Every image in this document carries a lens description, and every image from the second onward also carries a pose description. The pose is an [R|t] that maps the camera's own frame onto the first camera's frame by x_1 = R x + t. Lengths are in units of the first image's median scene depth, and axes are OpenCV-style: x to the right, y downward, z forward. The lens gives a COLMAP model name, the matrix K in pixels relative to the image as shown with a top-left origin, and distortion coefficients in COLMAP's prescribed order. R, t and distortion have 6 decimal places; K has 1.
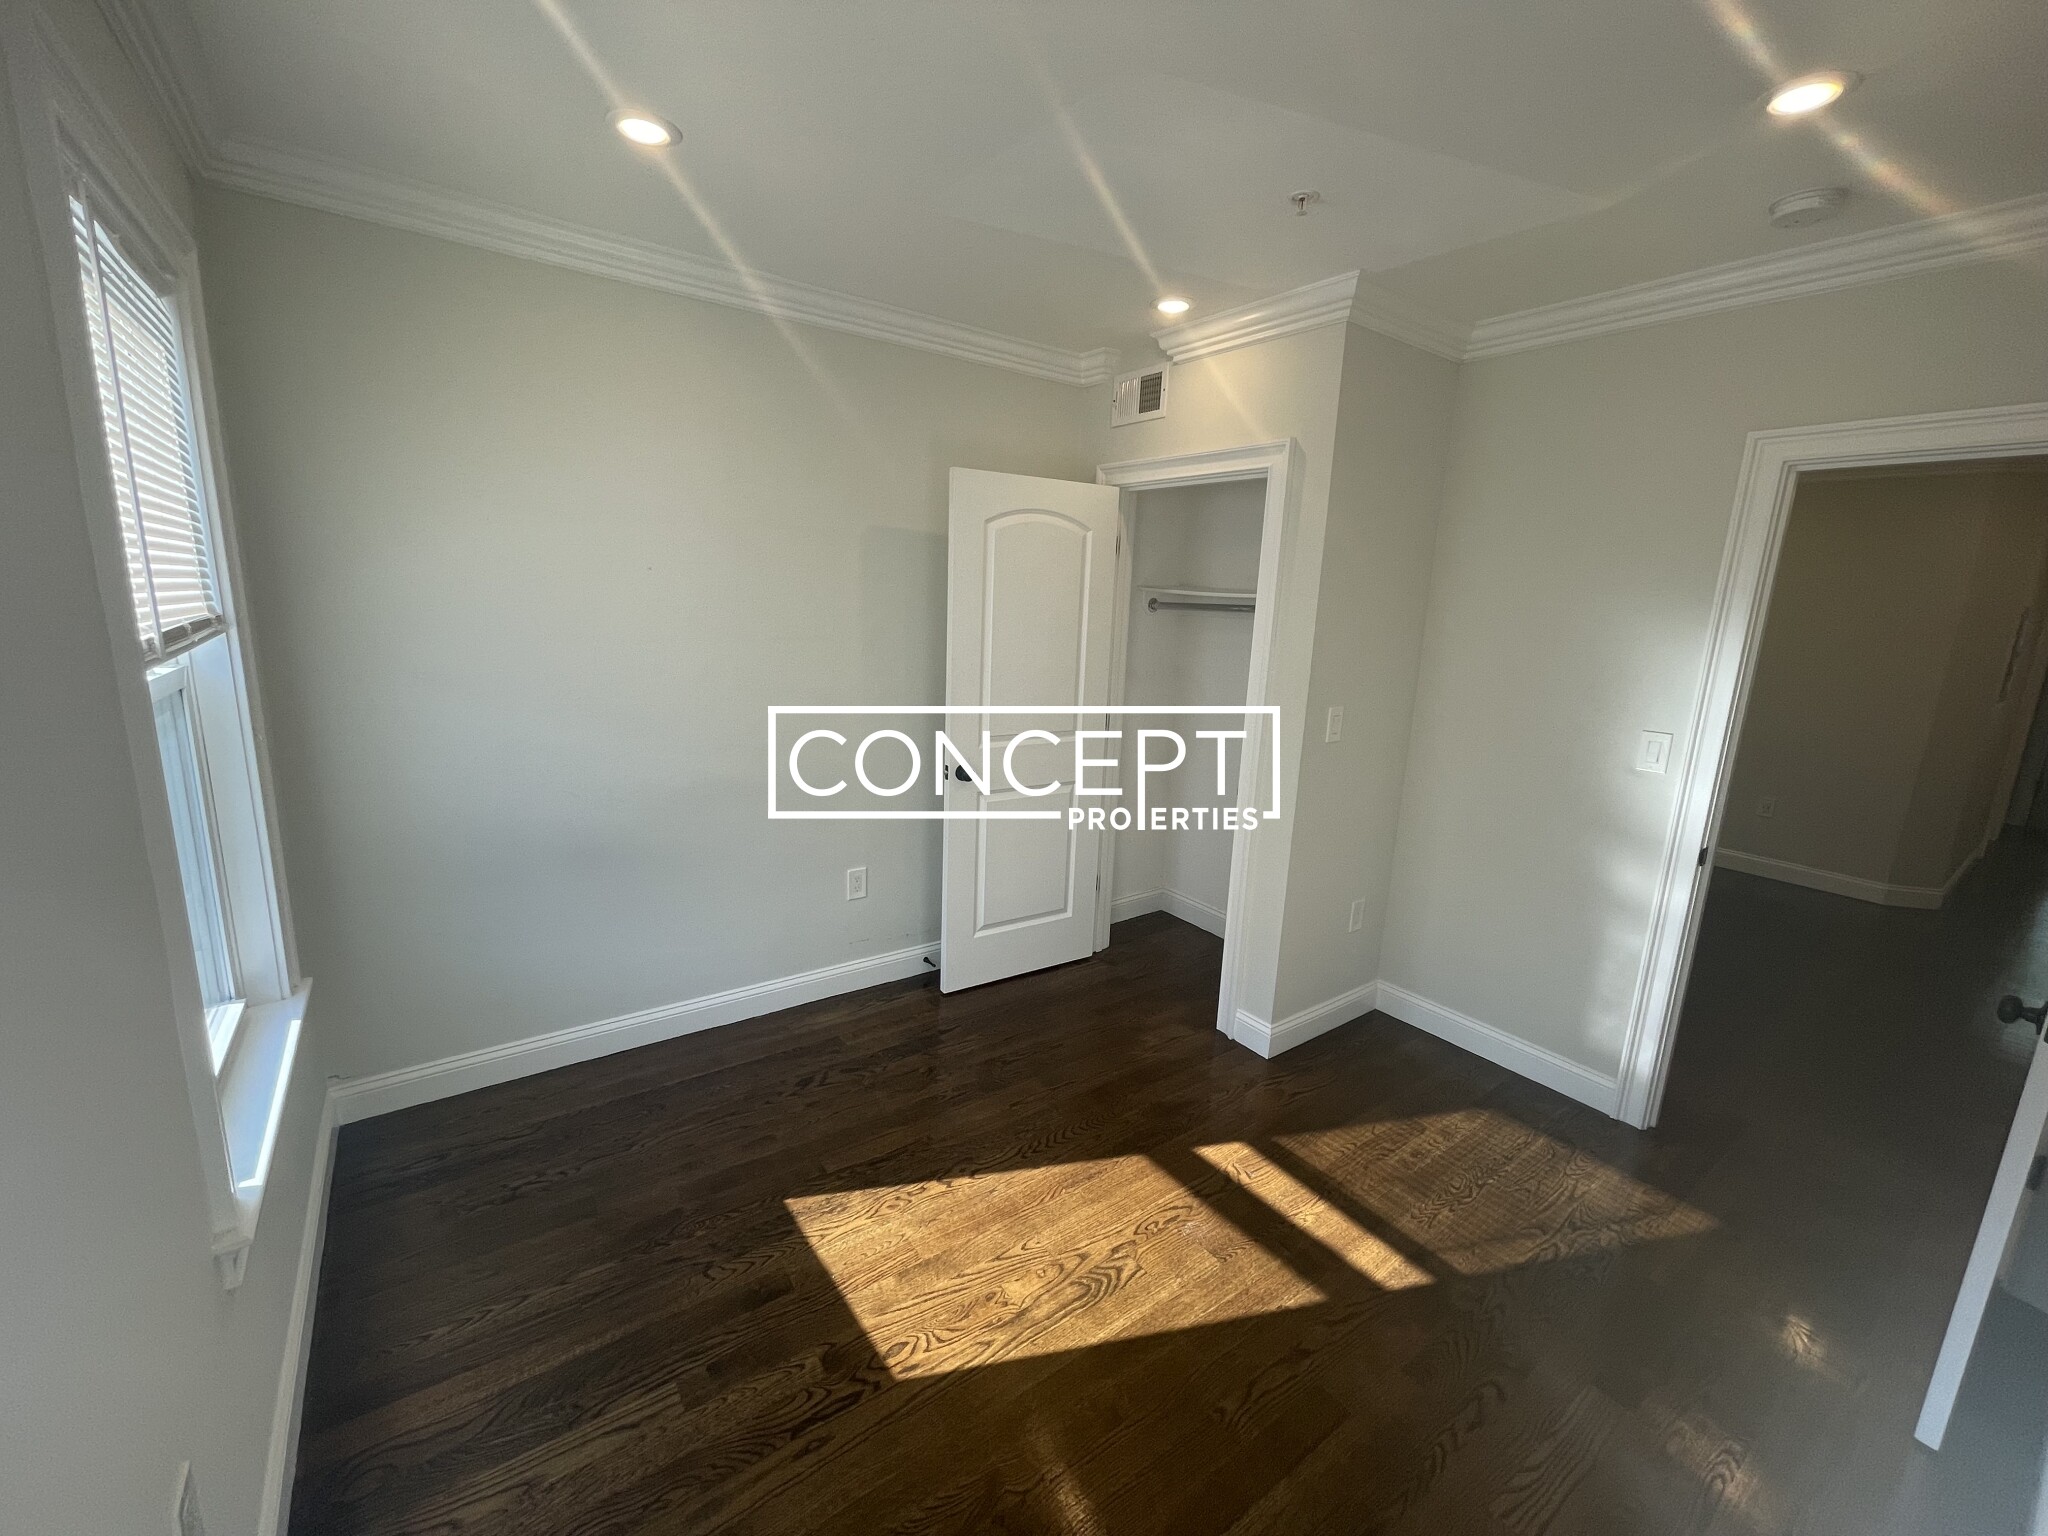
lens RADIAL K [[840.8, 0, 1031.7], [0, 840.8, 764.1], [0, 0, 1]] dist [-0.002749, 0.001541]
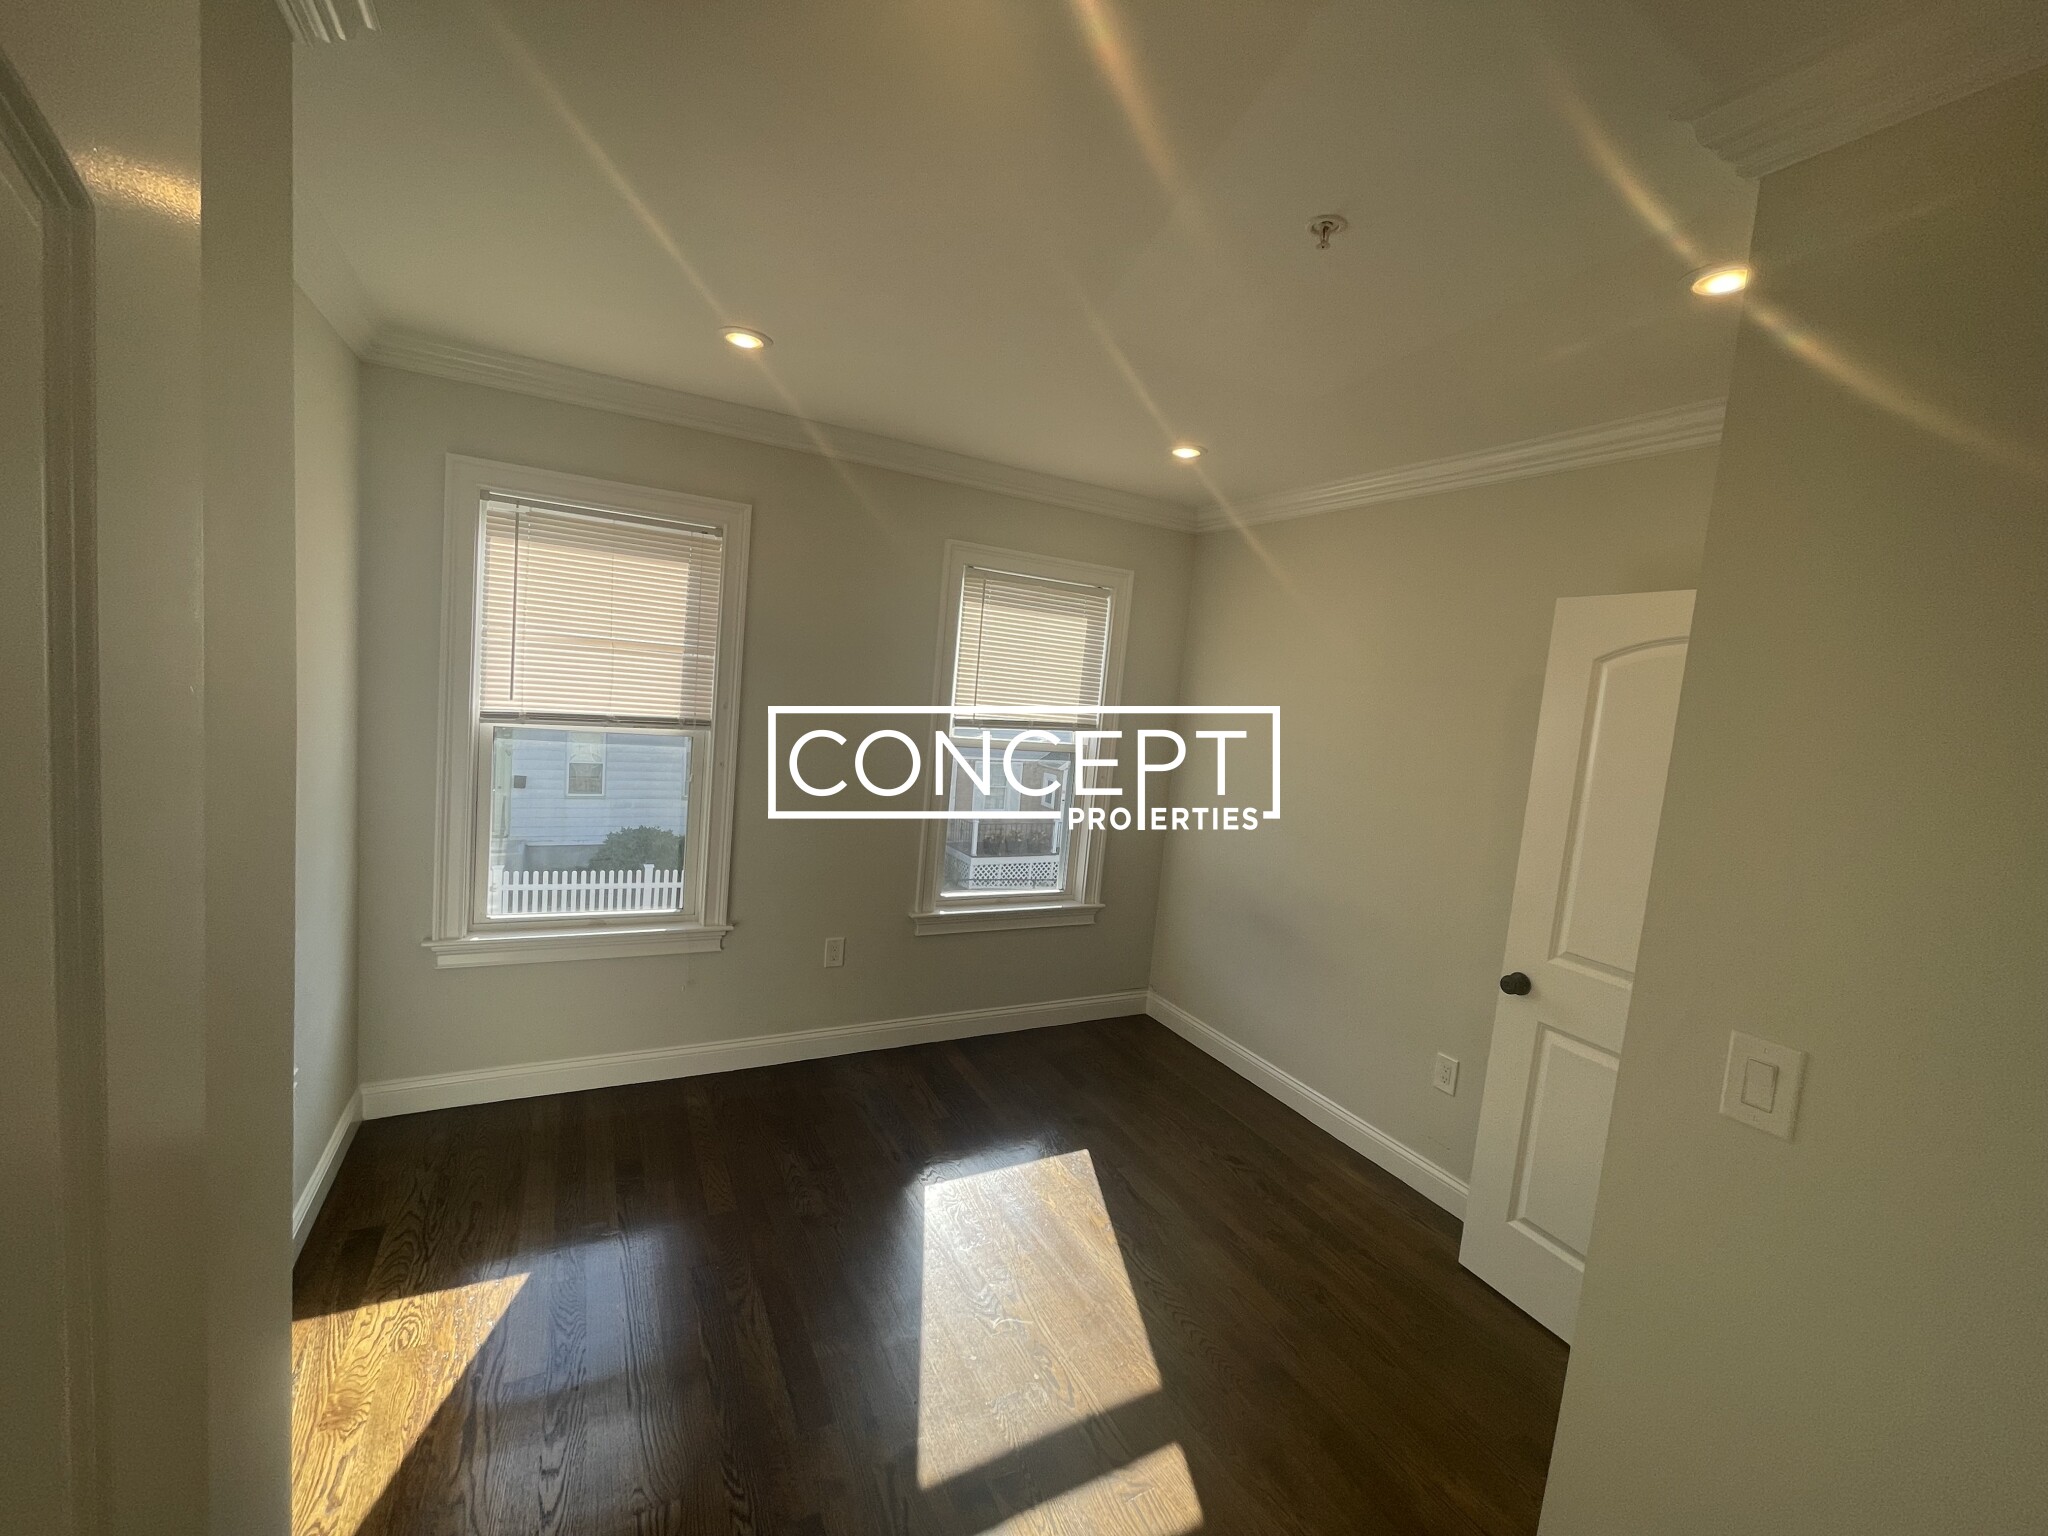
lens RADIAL K [[840.8, 0, 1014.7], [0, 840.8, 769.7], [0, 0, 1]] dist [-0.002749, 0.001541]
pose [[-0.156639, 0.046270, -0.986572, 0.850275], [-0.285156, 0.954244, 0.090028, -0.131863], [0.945595, 0.295428, -0.136277, 0.723807]]
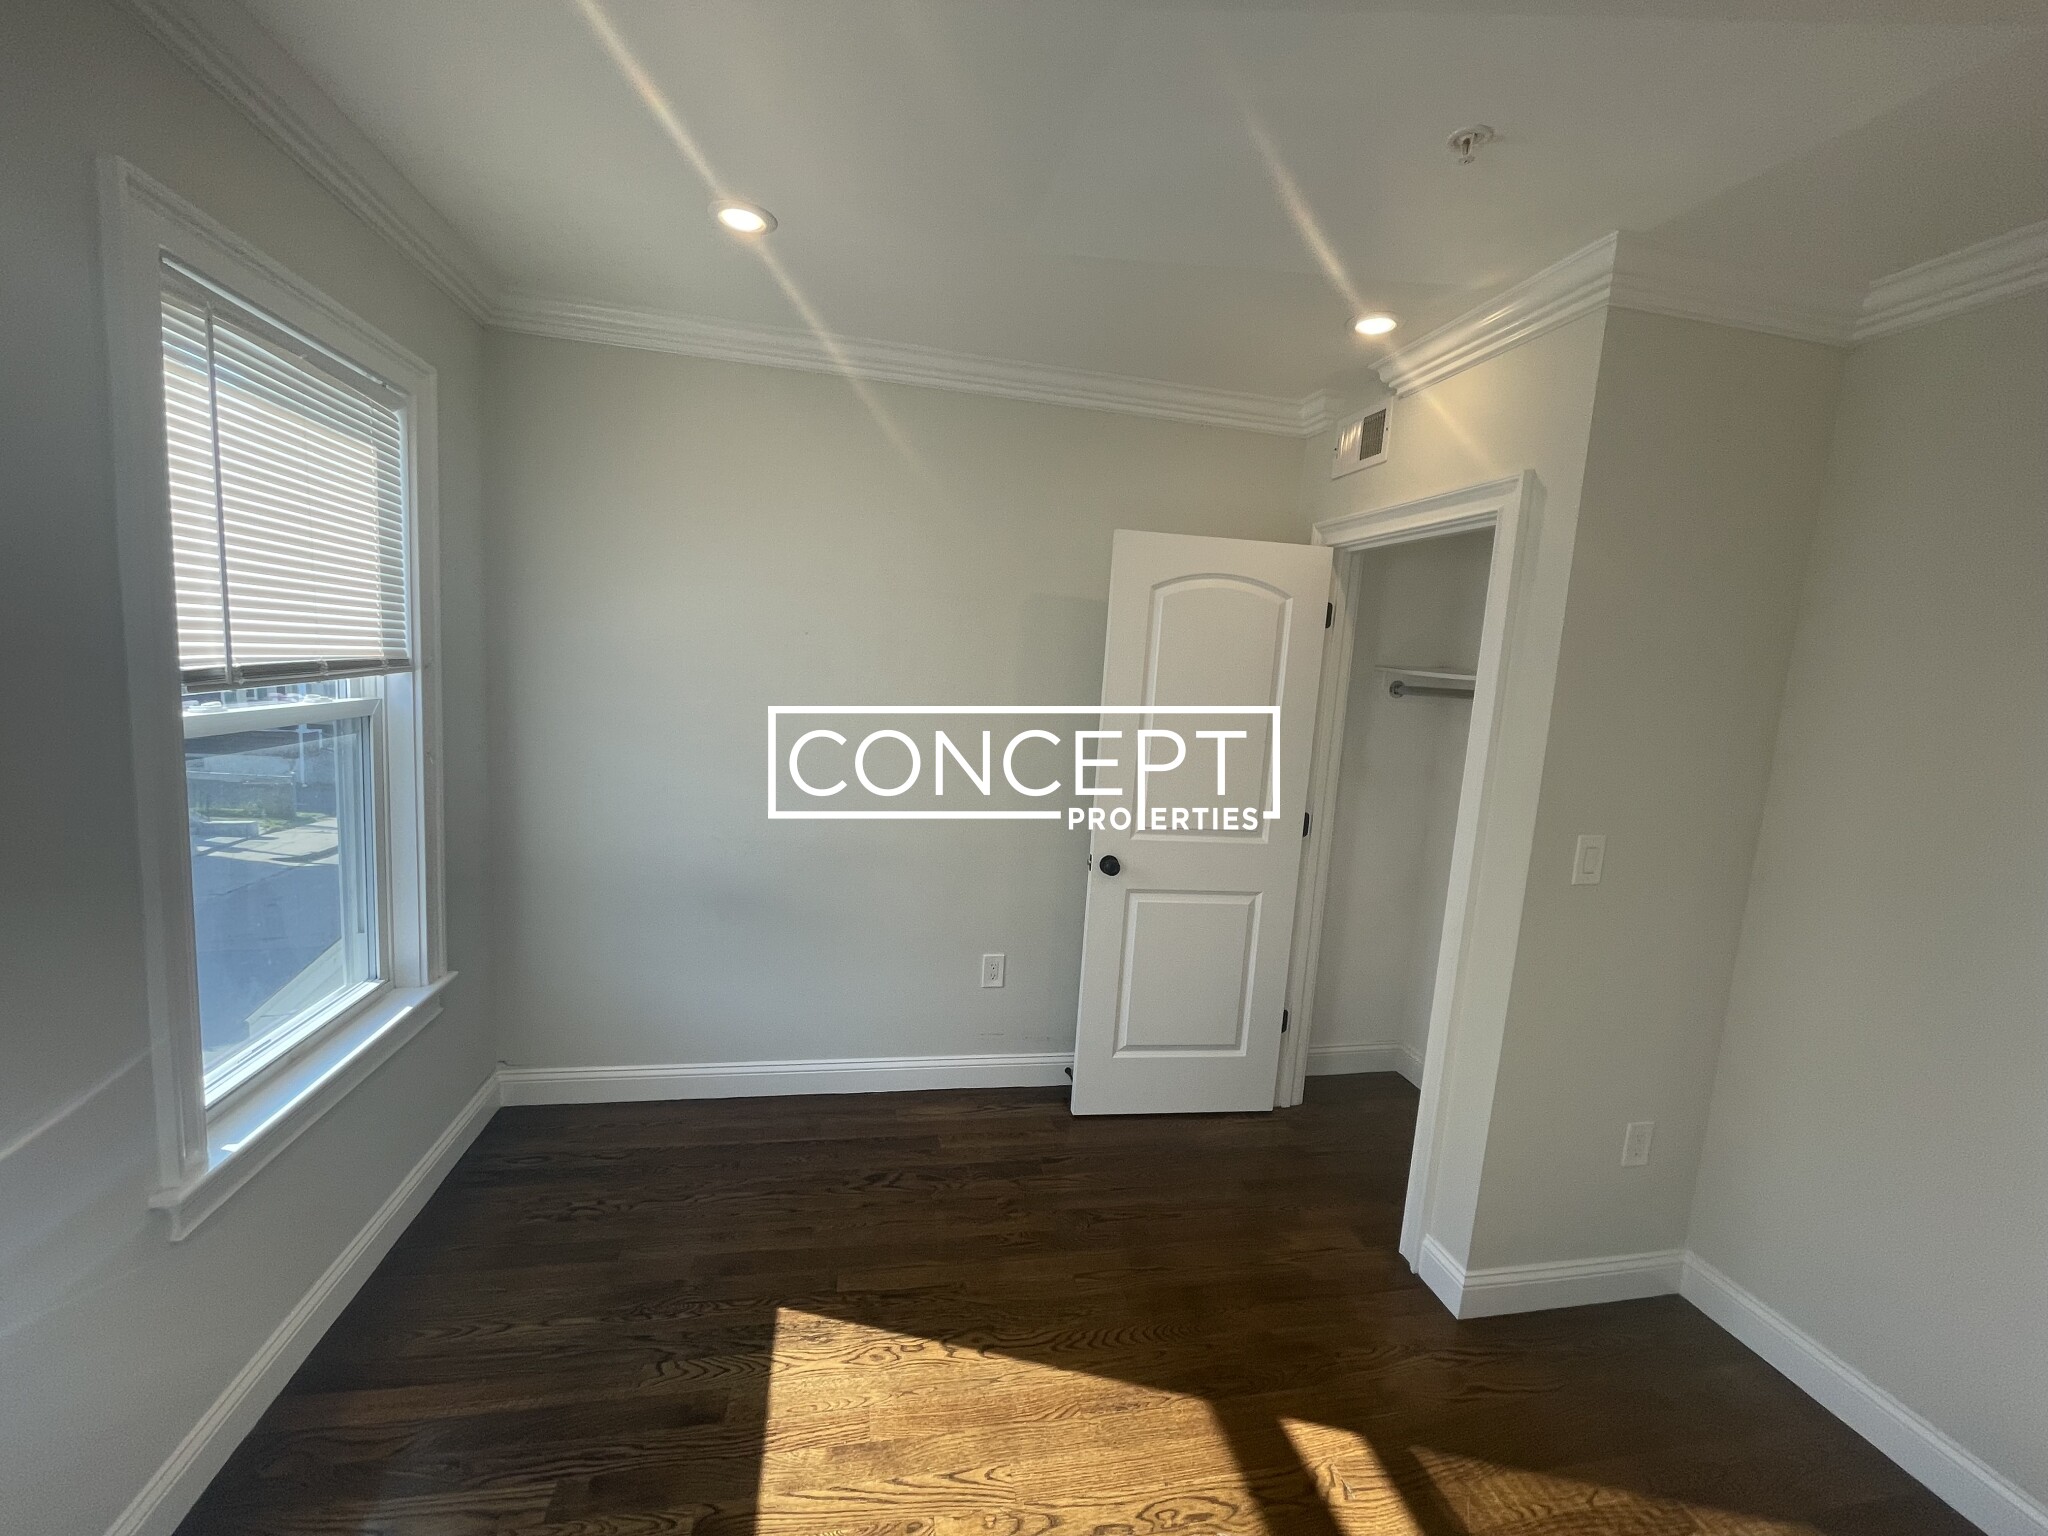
lens RADIAL K [[840.8, 0, 1026.7], [0, 840.8, 764.7], [0, 0, 1]] dist [-0.002749, 0.001541]
pose [[0.908658, 0.070926, -0.411474, 0.230368], [-0.111253, 0.990968, -0.074866, -0.022142], [0.402447, 0.113805, 0.908342, 0.172519]]
